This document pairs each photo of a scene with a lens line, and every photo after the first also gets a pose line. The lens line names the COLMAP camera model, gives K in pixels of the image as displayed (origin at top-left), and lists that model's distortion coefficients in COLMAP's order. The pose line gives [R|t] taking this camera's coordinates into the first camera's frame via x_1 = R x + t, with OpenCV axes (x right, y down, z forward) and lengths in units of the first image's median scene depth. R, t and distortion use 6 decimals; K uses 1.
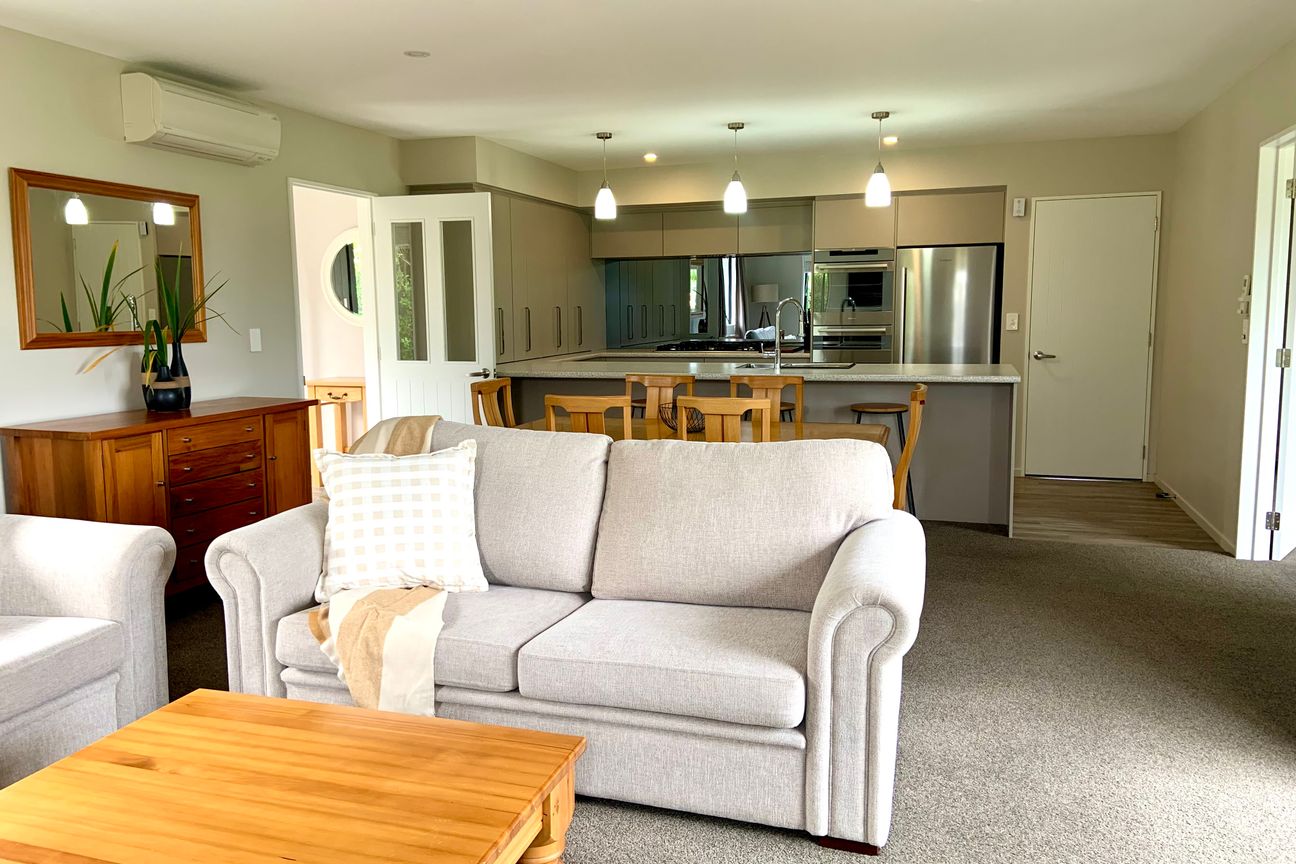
lens RADIAL K [[991.6, 0, 638.1], [0, 991.6, 424.6], [0, 0, 1]] dist [0.148131, -0.191184]
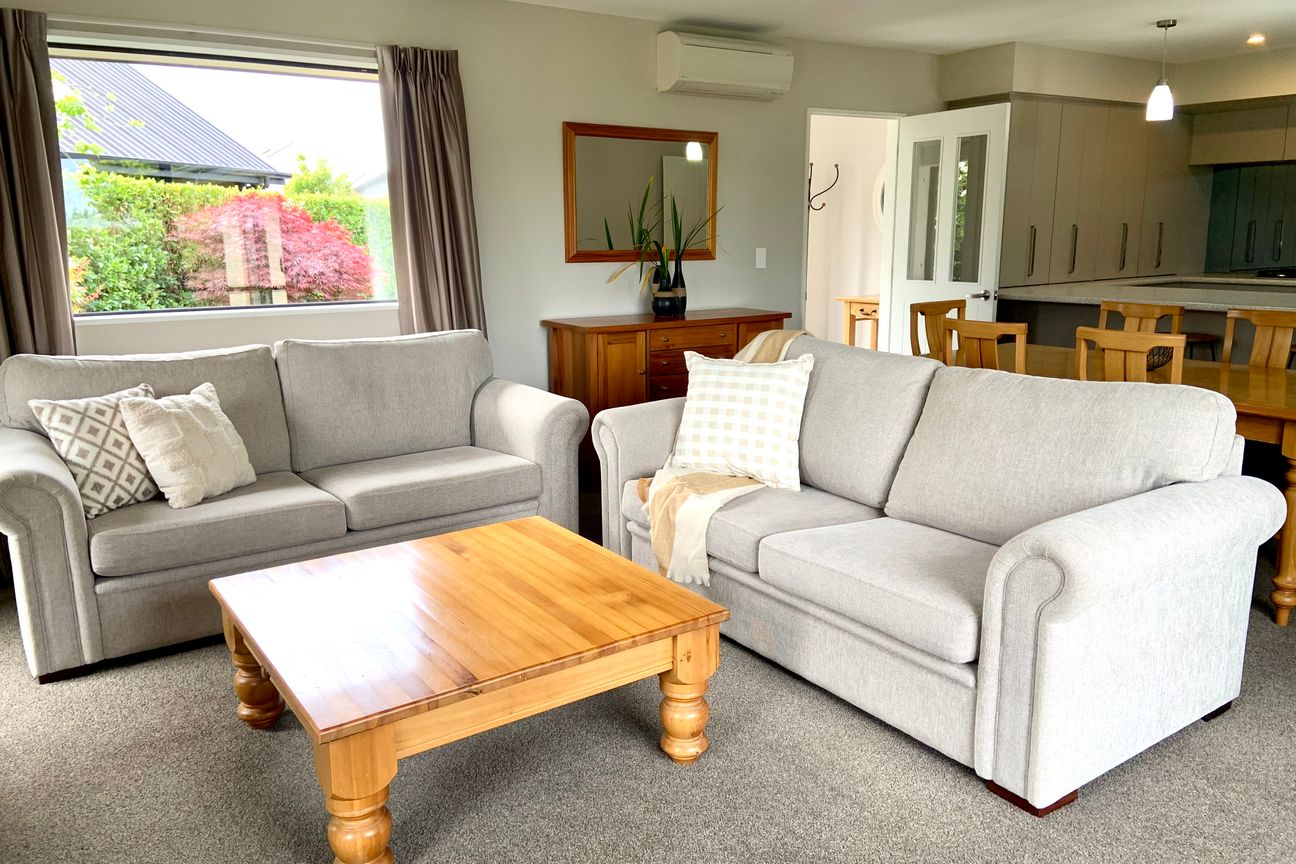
lens RADIAL K [[991.6, 0, 638.1], [0, 991.6, 424.6], [0, 0, 1]] dist [0.148131, -0.191184]
pose [[0.785835, 0.123030, -0.606075, 0.303210], [-0.073905, 0.991671, 0.105479, -0.007910], [0.614005, -0.038097, 0.788382, 0.021723]]
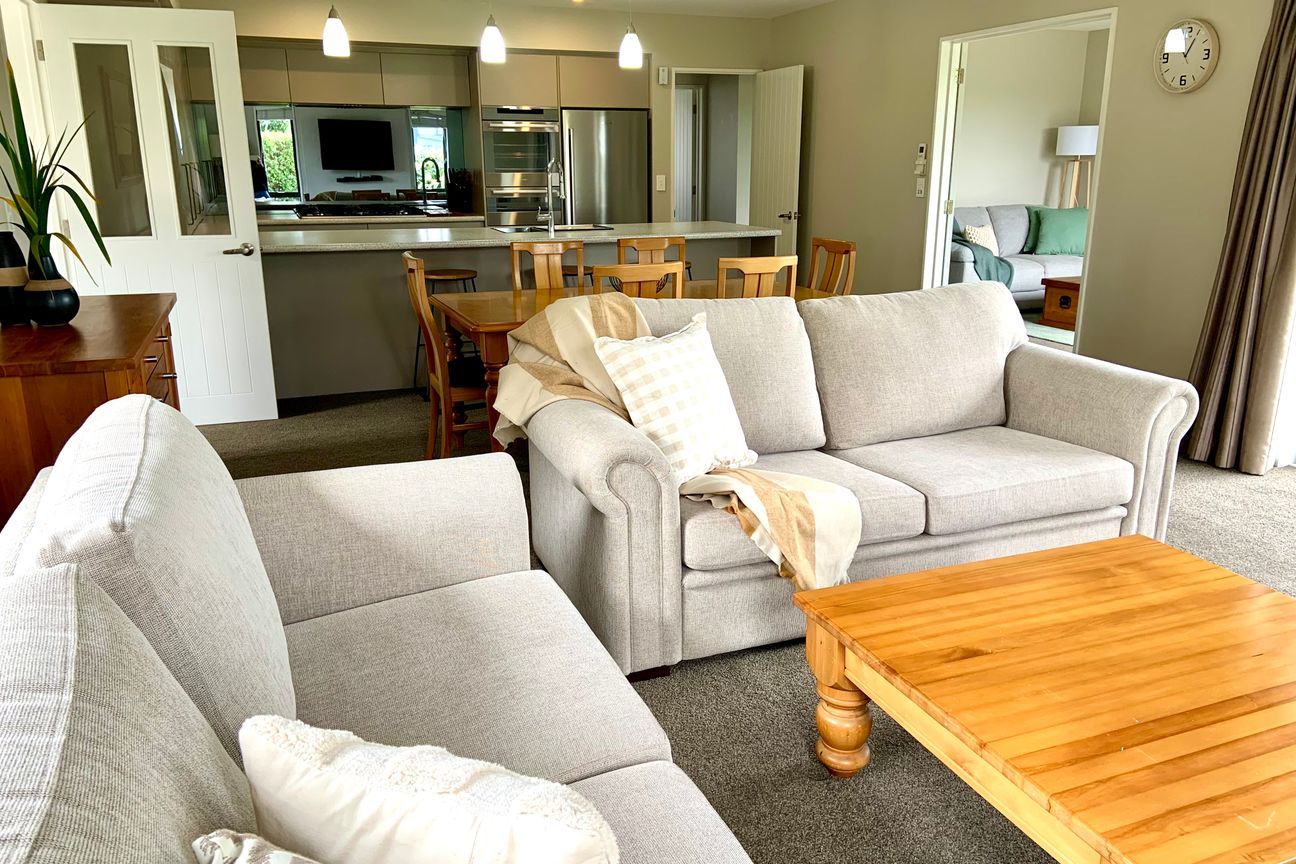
lens RADIAL K [[991.6, 0, 638.1], [0, 991.6, 424.6], [0, 0, 1]] dist [0.148131, -0.191184]
pose [[0.762500, -0.158817, 0.627193, -0.705500], [0.073764, 0.984422, 0.159598, -0.030566], [-0.642769, -0.075429, 0.762337, 0.266616]]
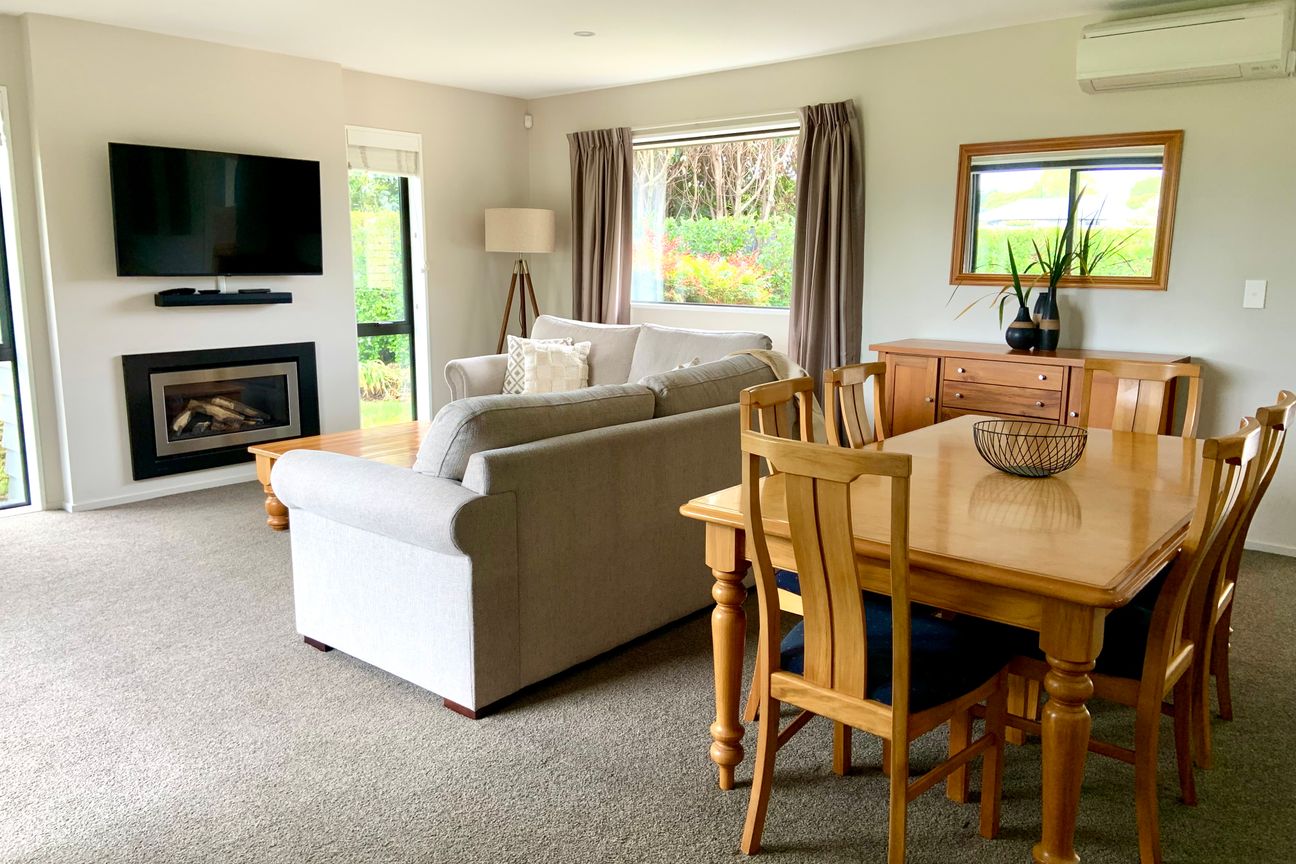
lens RADIAL K [[991.6, 0, 638.1], [0, 991.6, 424.6], [0, 0, 1]] dist [0.148131, -0.191184]
pose [[-0.398269, 0.171783, -0.901040, 0.805427], [-0.105738, 0.967161, 0.231126, -0.165054], [0.911154, 0.187324, -0.367026, 1.194651]]
